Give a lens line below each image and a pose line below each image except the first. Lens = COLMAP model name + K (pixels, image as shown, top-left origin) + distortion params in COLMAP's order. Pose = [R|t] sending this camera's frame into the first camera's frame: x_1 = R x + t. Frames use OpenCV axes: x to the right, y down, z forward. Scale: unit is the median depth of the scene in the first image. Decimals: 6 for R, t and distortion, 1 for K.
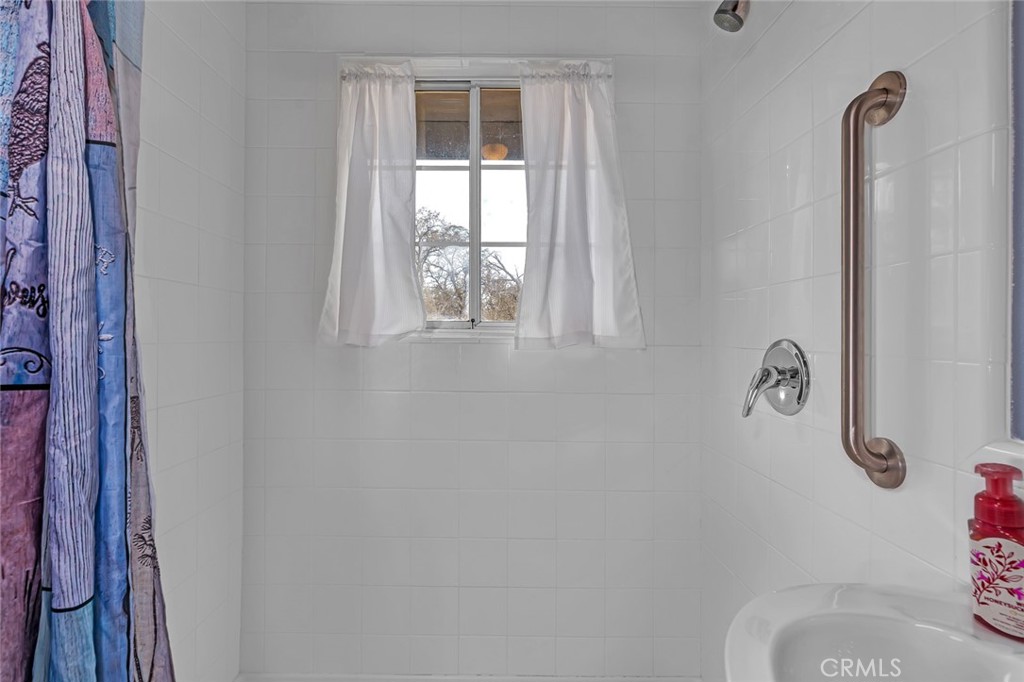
lens RADIAL K [[466.6, 0, 512.3], [0, 466.6, 336.3], [0, 0, 1]] dist [-0.002139, 0.000101]
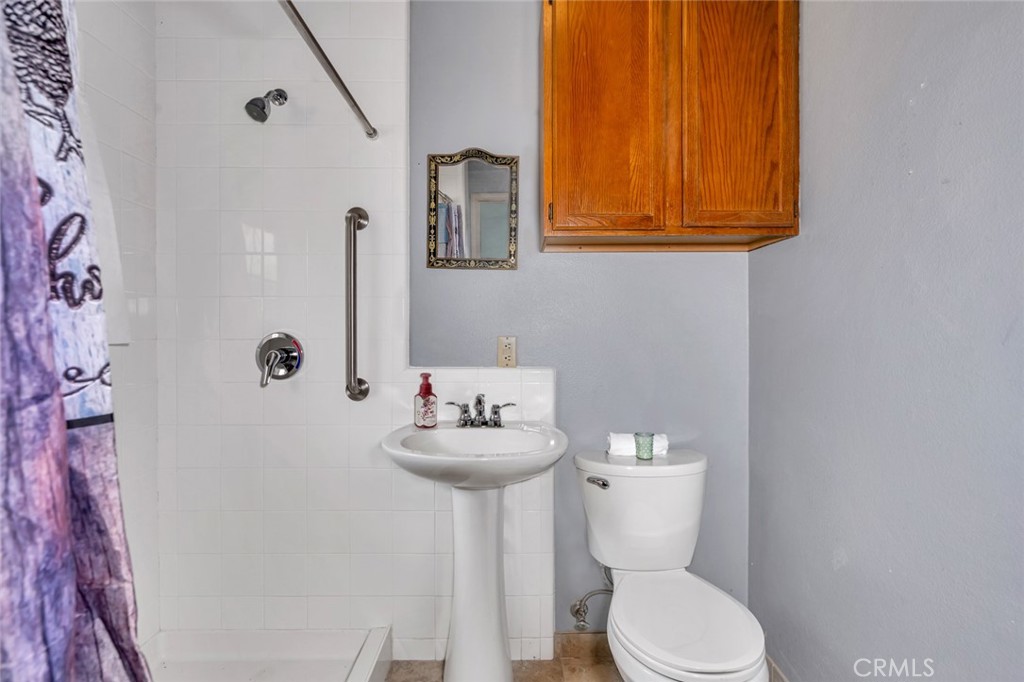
lens RADIAL K [[466.6, 0, 512.0], [0, 466.6, 334.5], [0, 0, 1]] dist [-0.002139, 0.000101]
pose [[0.002330, -0.021817, 0.999759, -1.714762], [0.014402, 0.999659, 0.021781, -0.023385], [-0.999894, 0.014348, 0.002643, 0.378859]]
